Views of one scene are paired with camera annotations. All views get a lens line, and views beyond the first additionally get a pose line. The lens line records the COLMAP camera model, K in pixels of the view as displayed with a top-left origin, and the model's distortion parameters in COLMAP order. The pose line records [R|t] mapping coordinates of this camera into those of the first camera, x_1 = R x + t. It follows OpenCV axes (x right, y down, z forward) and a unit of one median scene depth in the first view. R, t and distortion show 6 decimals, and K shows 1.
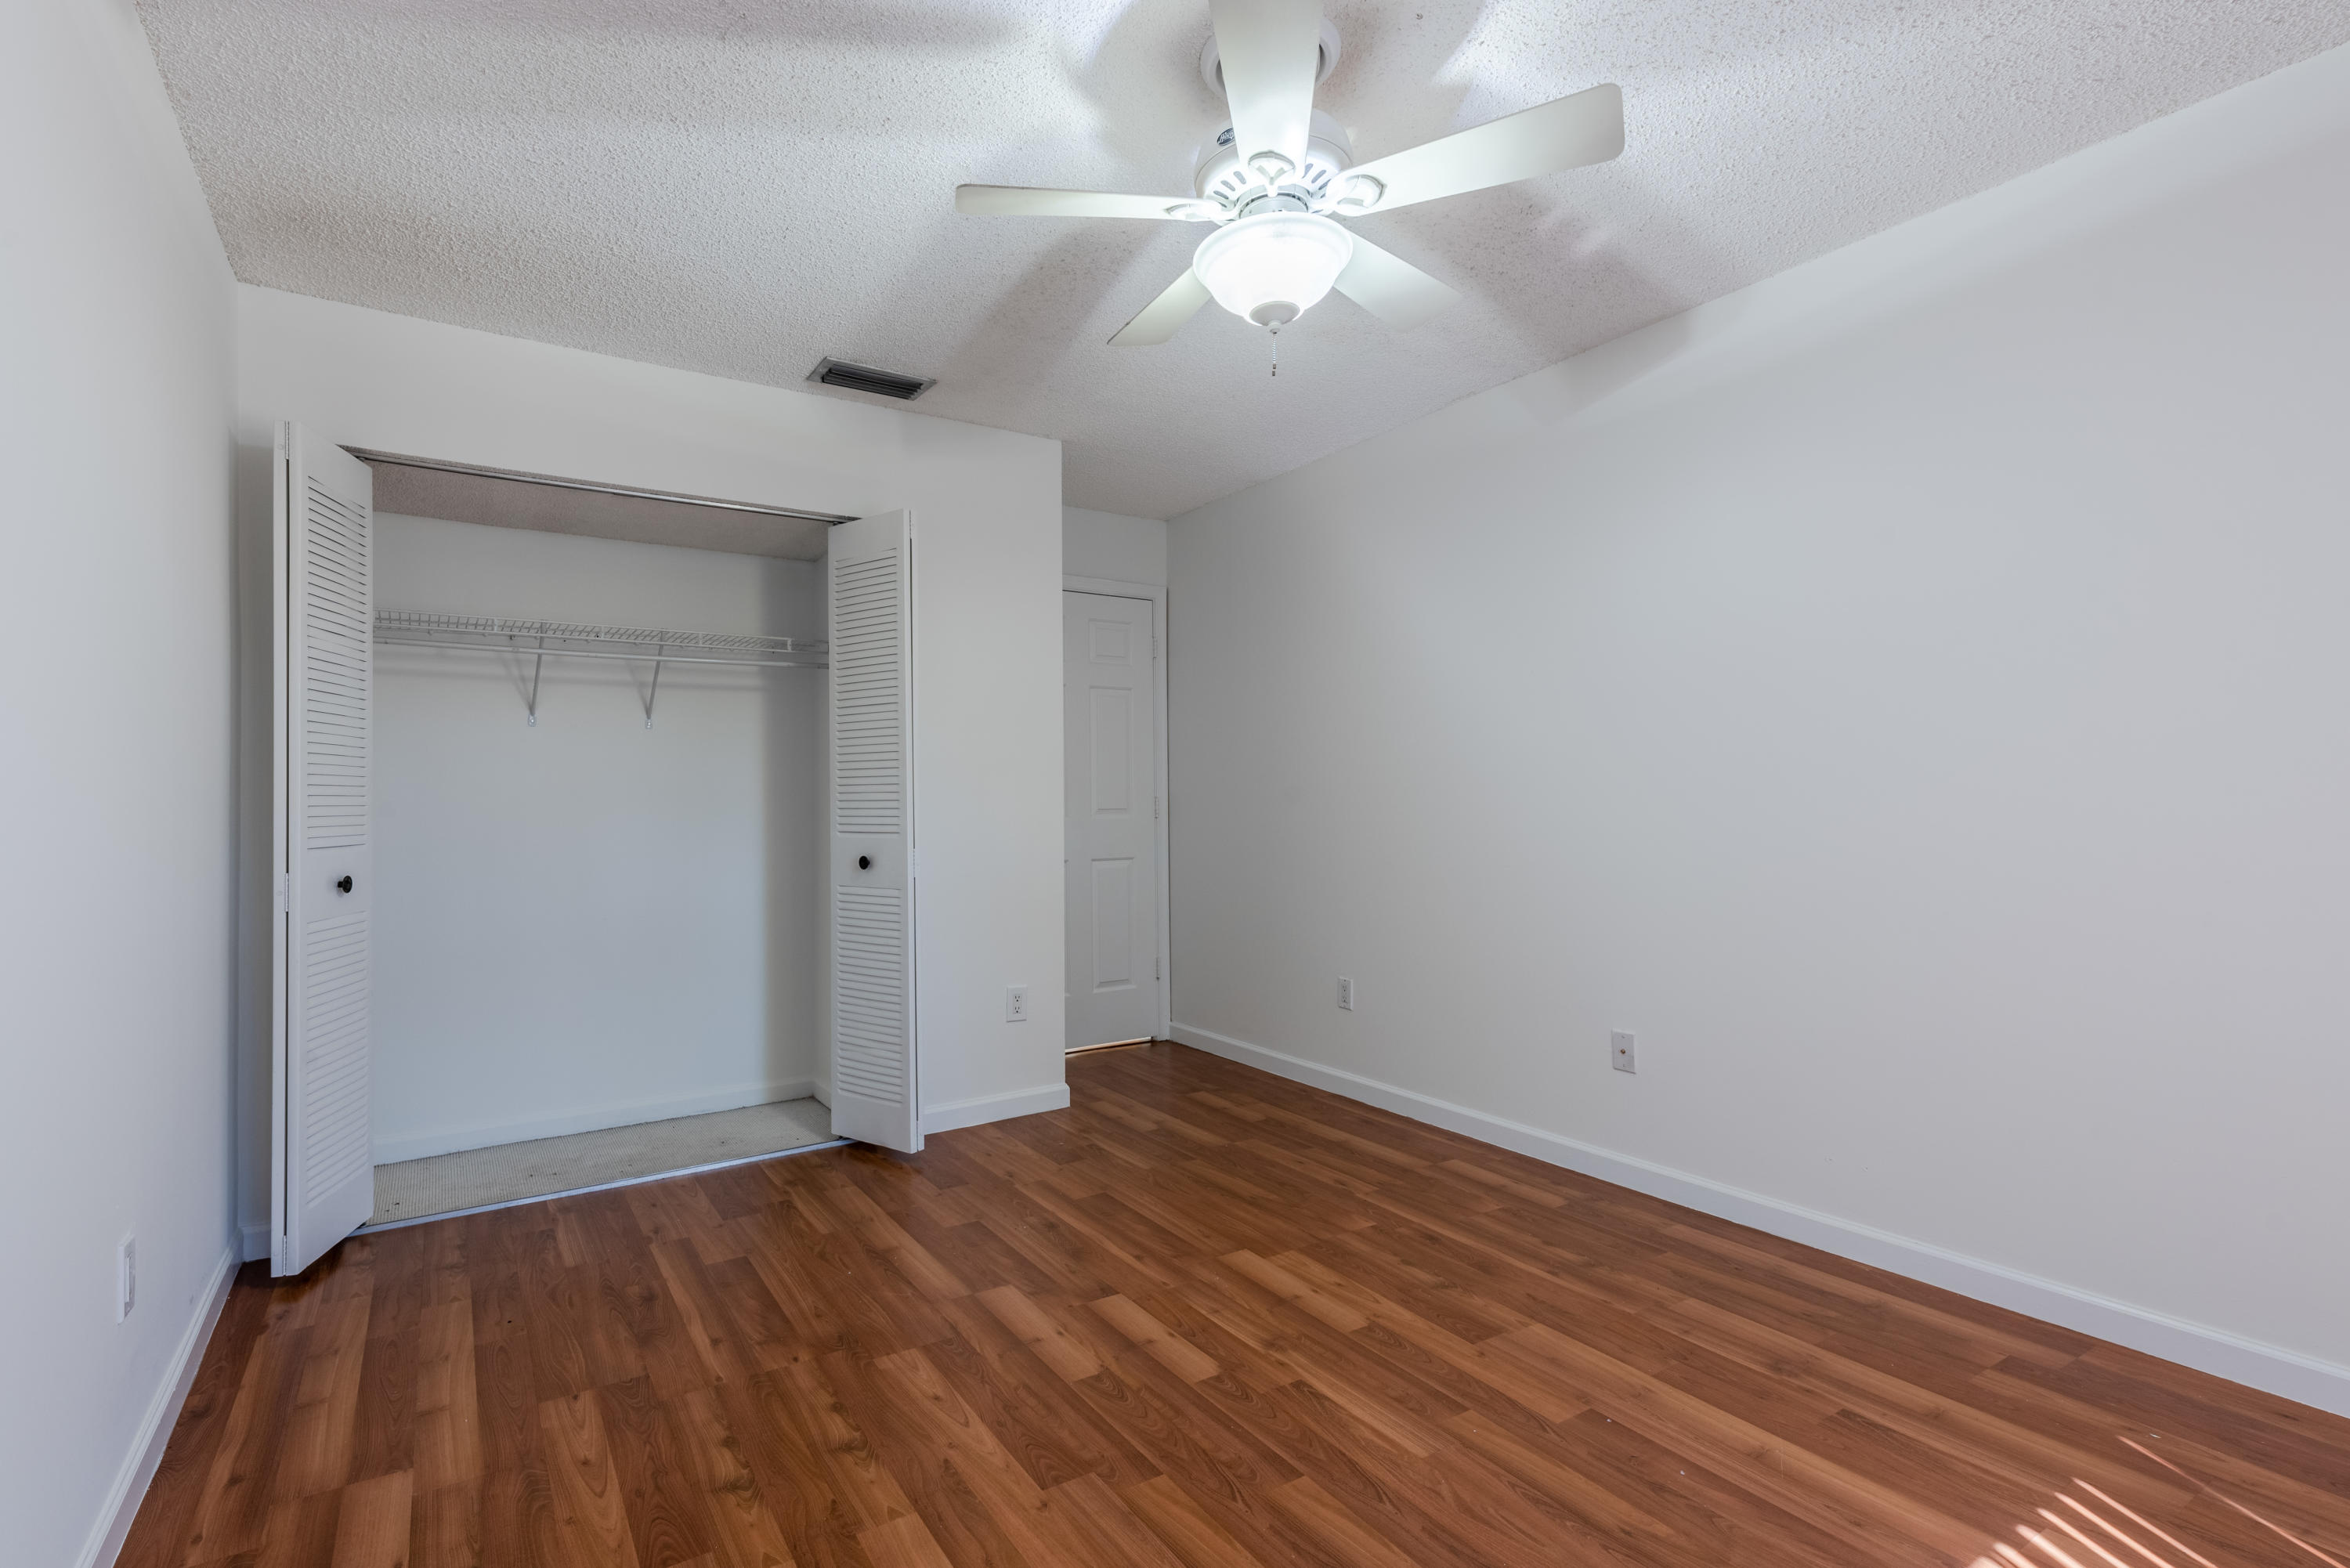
lens RADIAL K [[1085.9, 0, 1165.8], [0, 1085.9, 799.2], [0, 0, 1]] dist [0.014466, -0.004947]
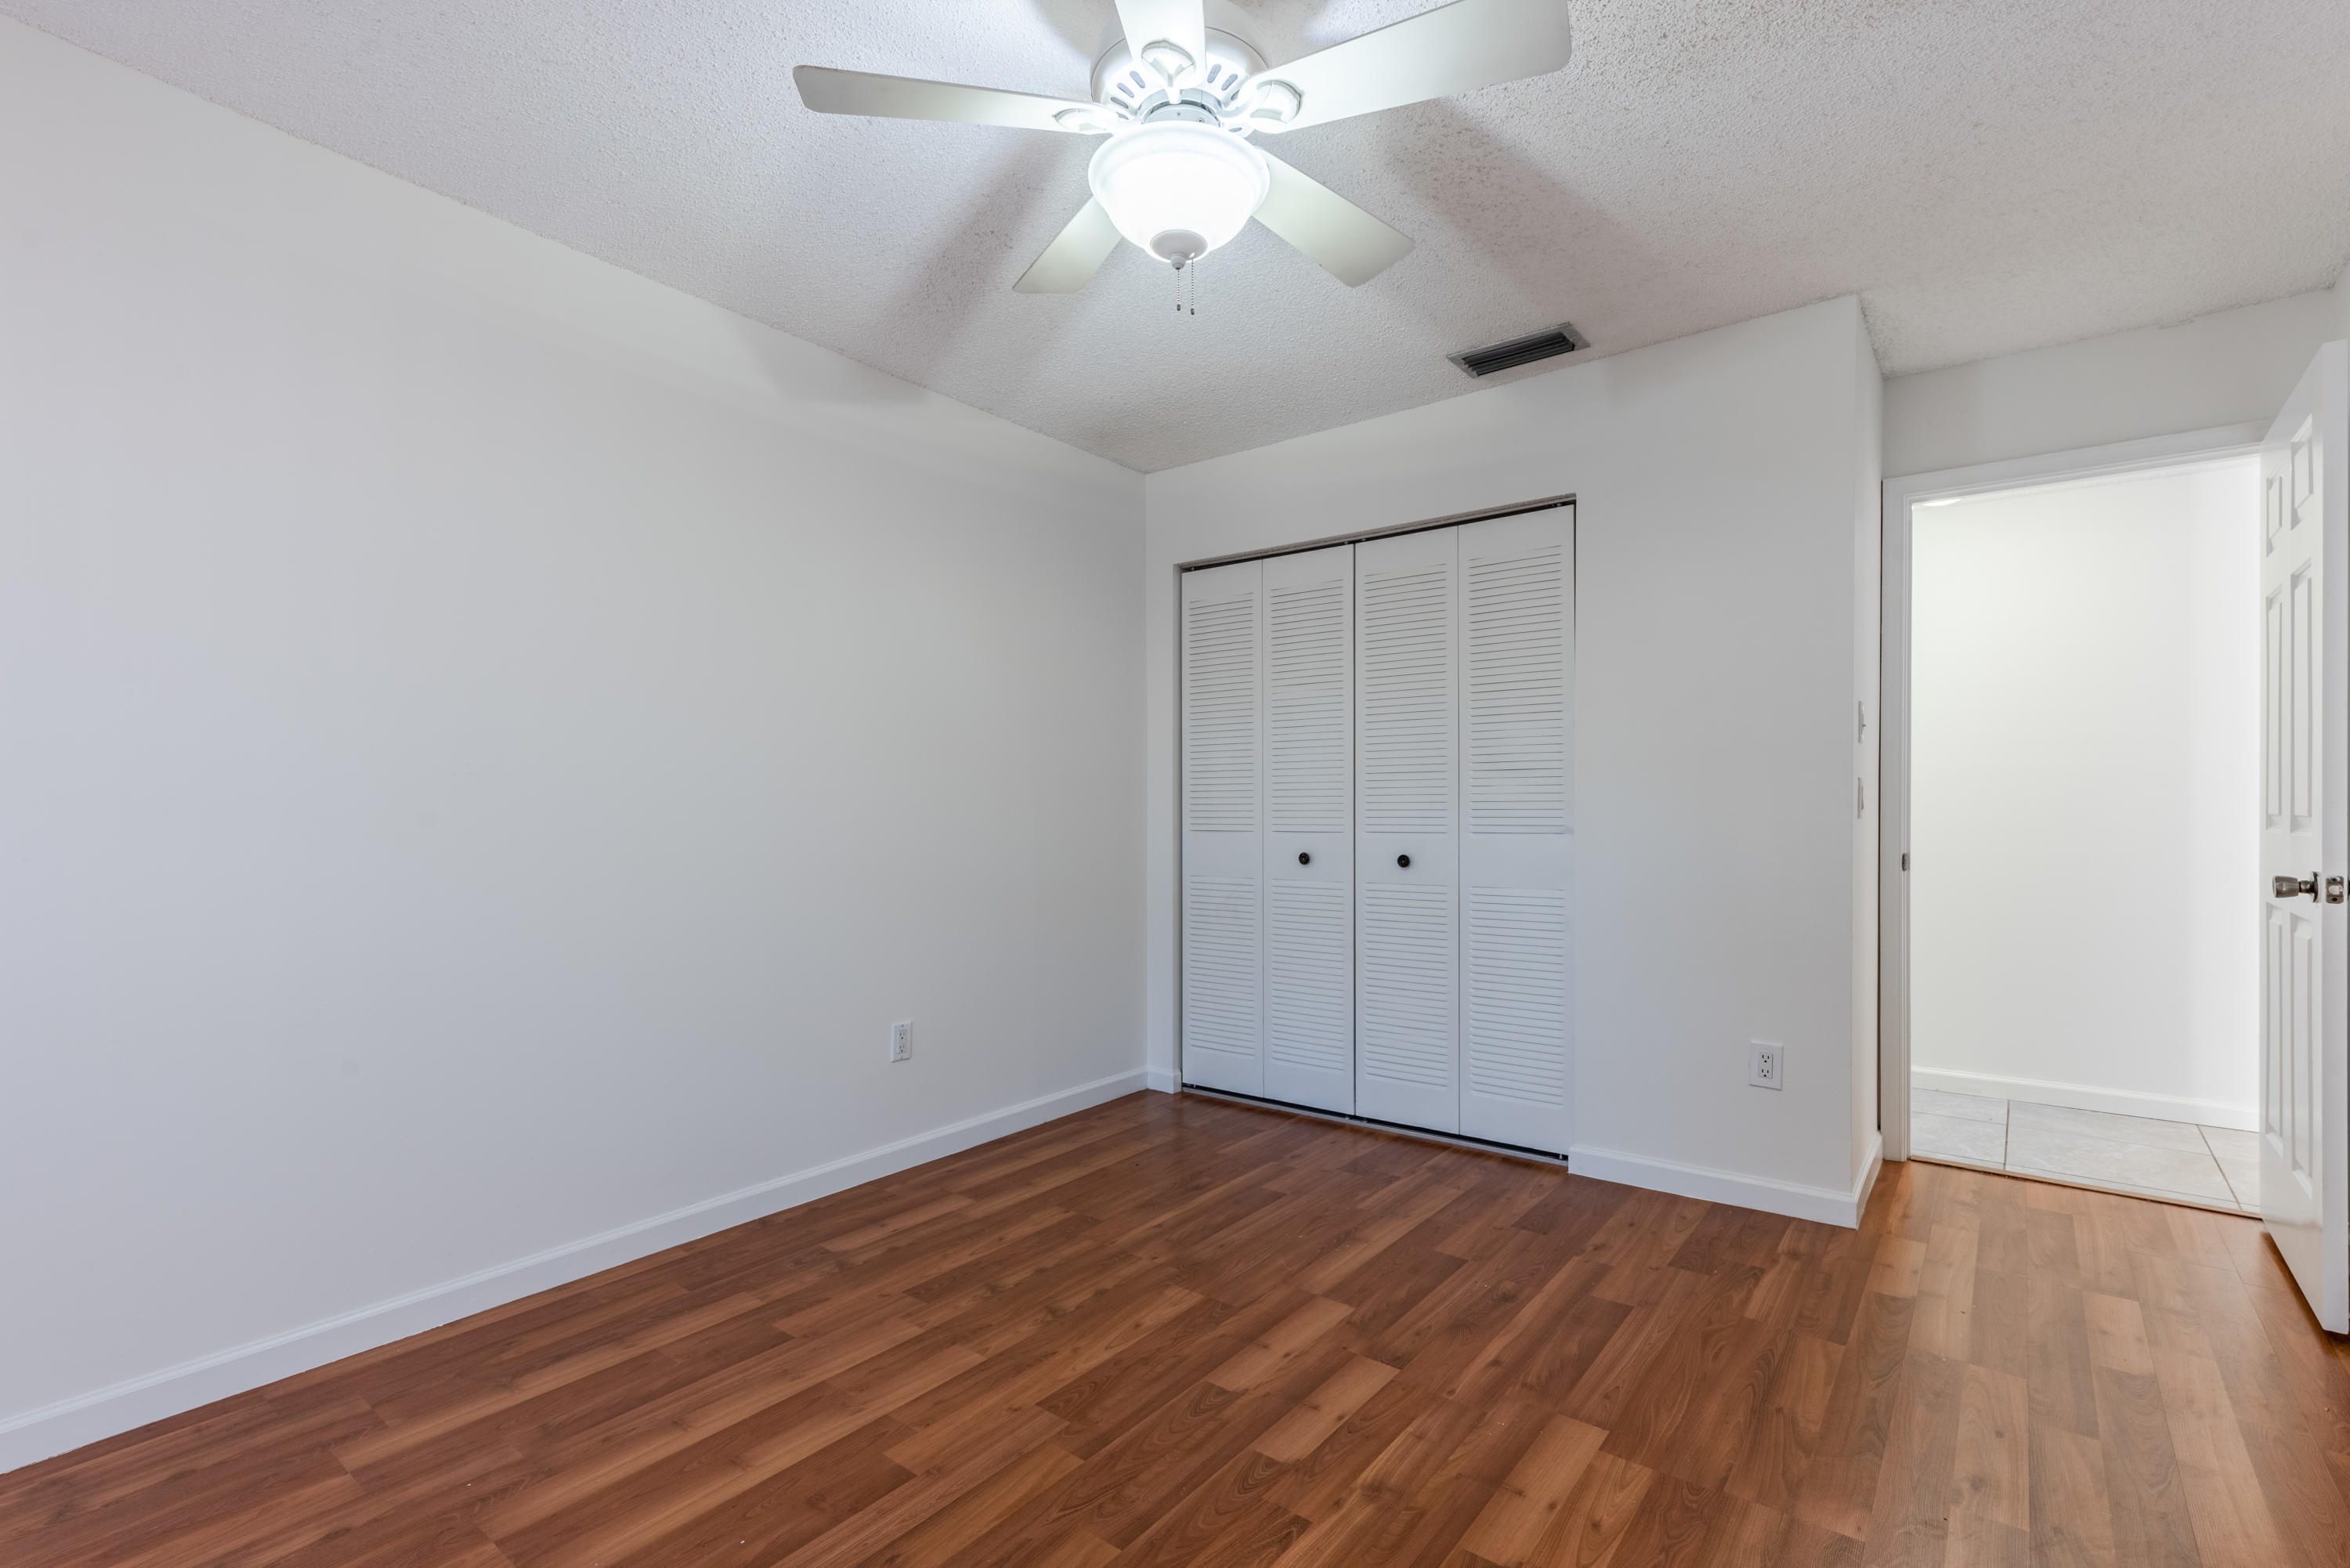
lens RADIAL K [[1085.9, 0, 1129.1], [0, 1085.9, 805.0], [0, 0, 1]] dist [0.014466, -0.004947]
pose [[0.315926, 0.006743, -0.948760, 0.821294], [0.001210, 0.999971, 0.007510, -0.000719], [0.948783, -0.003521, 0.315908, 0.608347]]
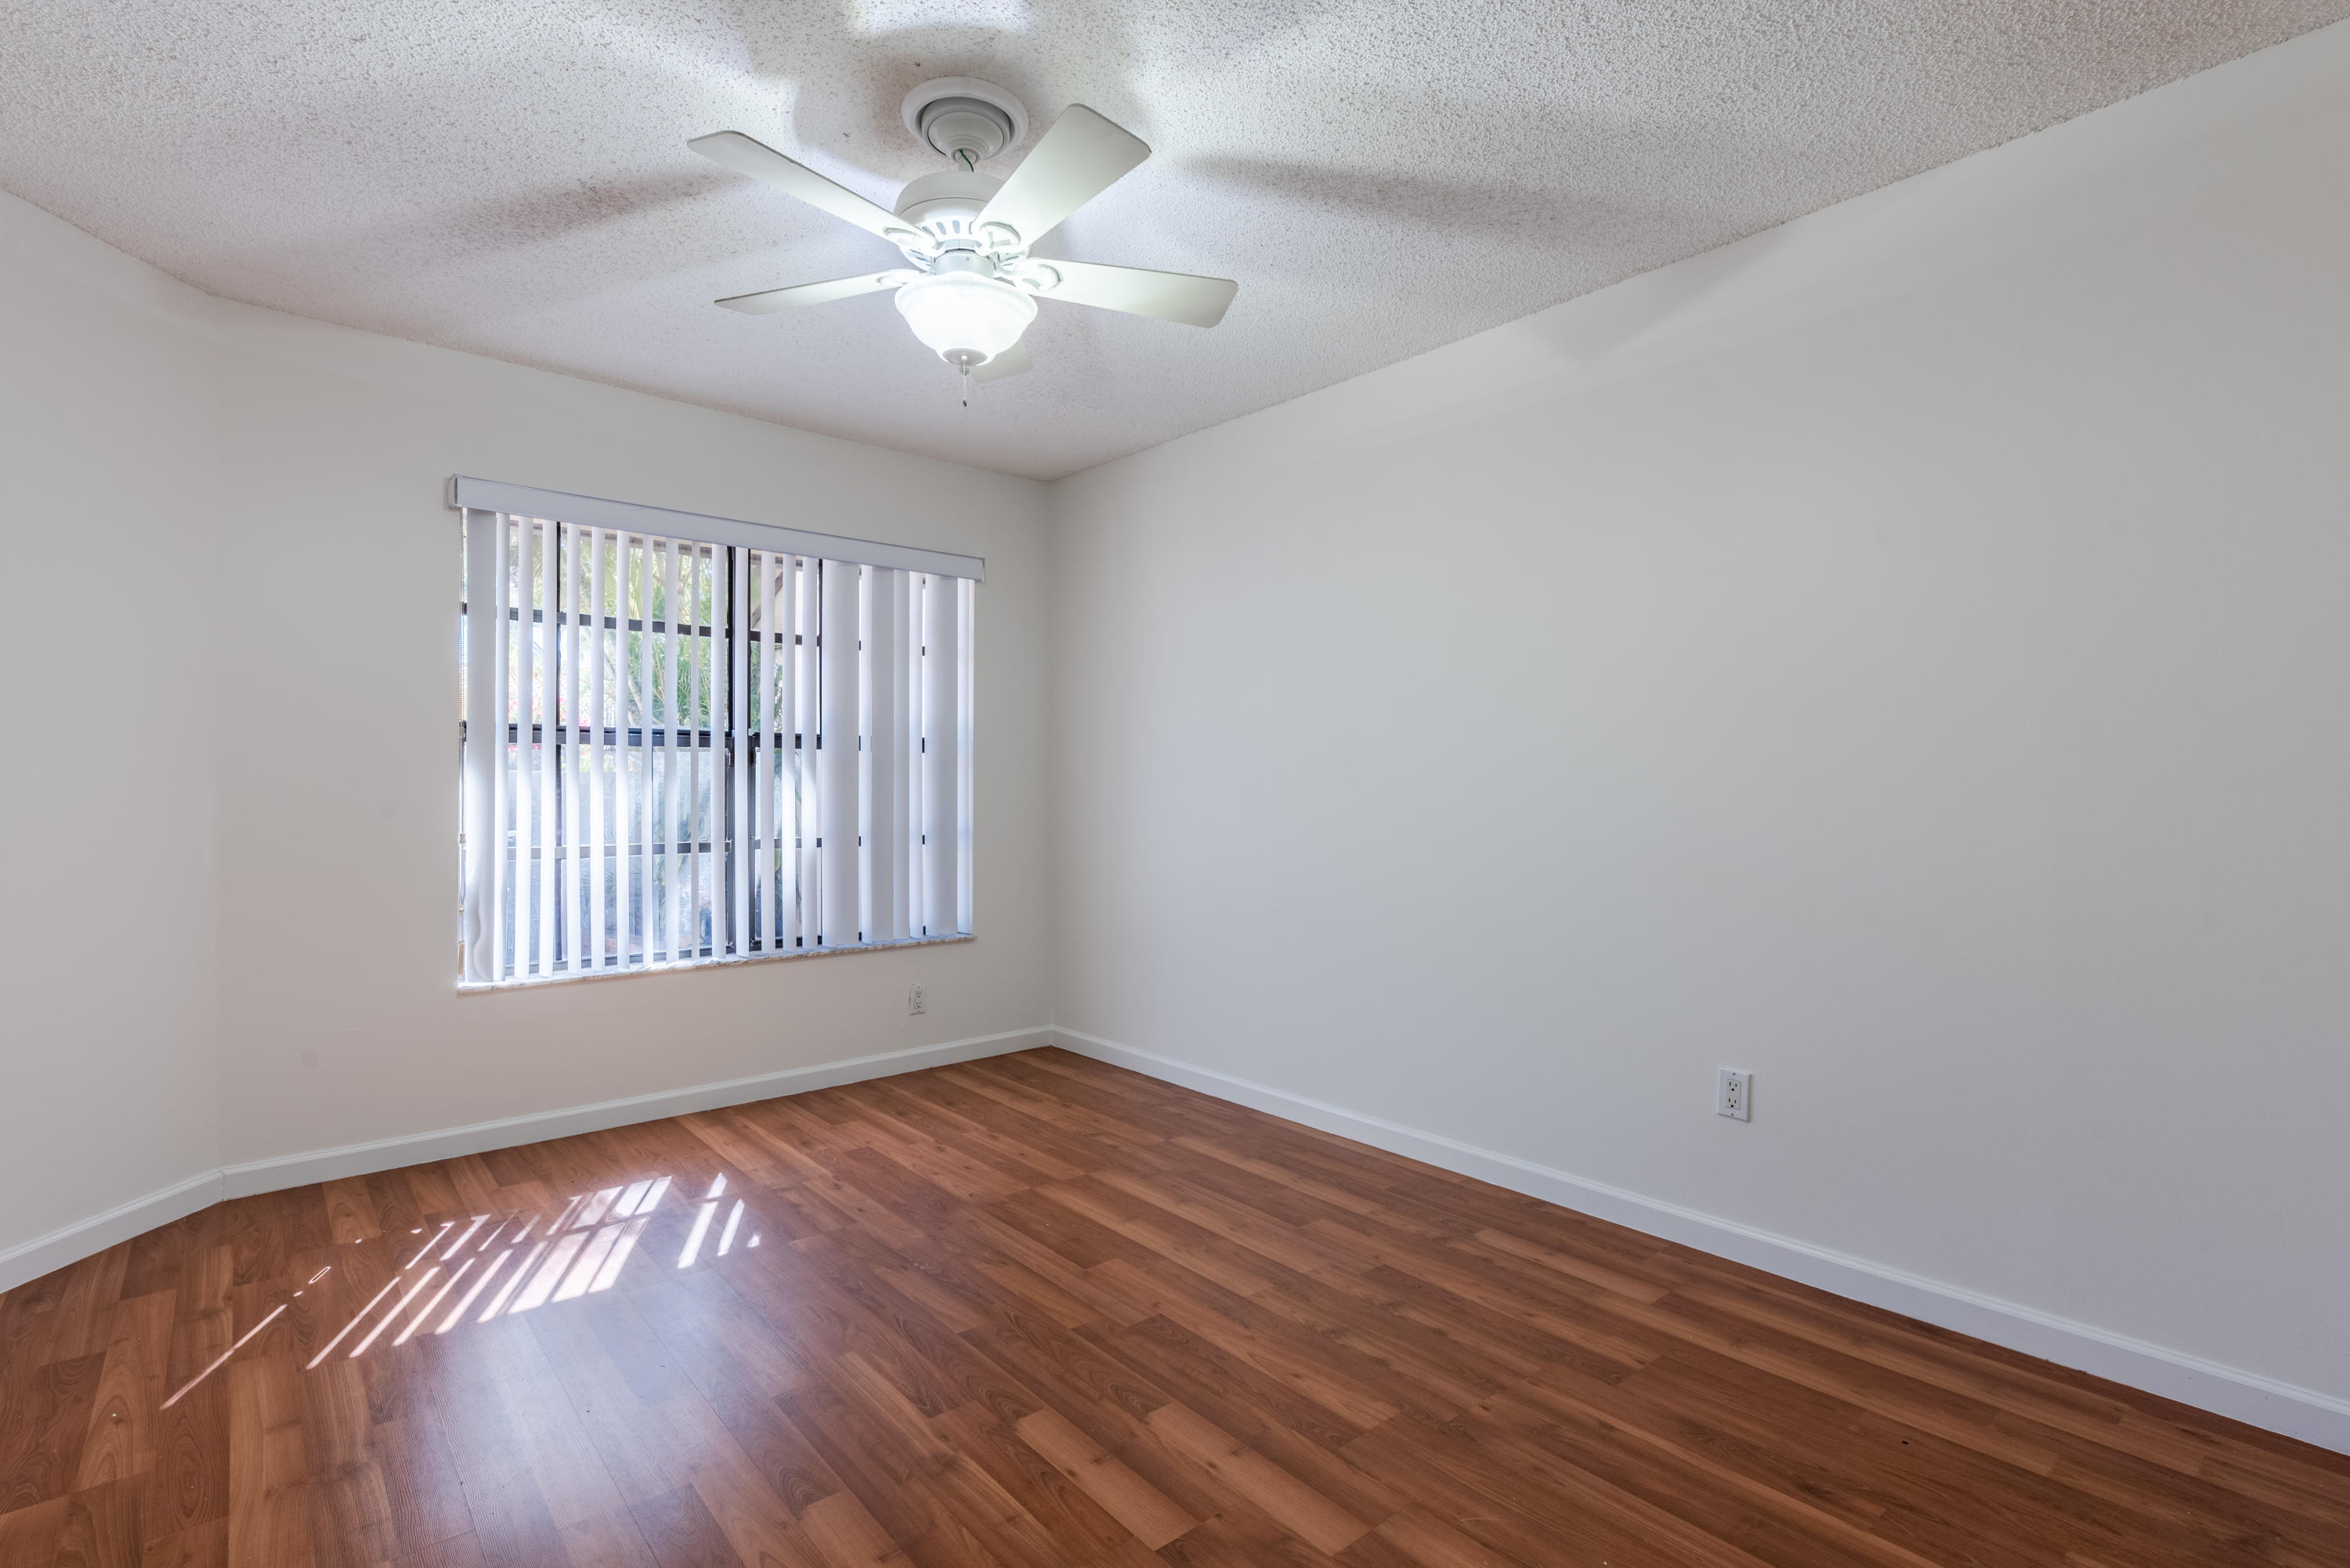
lens RADIAL K [[1085.9, 0, 1184.8], [0, 1085.9, 780.5], [0, 0, 1]] dist [0.014466, -0.004947]
pose [[-0.989883, 0.007339, -0.141694, 0.034695], [0.008899, 0.999906, -0.010383, -0.002580], [0.141604, -0.011539, -0.989856, 1.923408]]
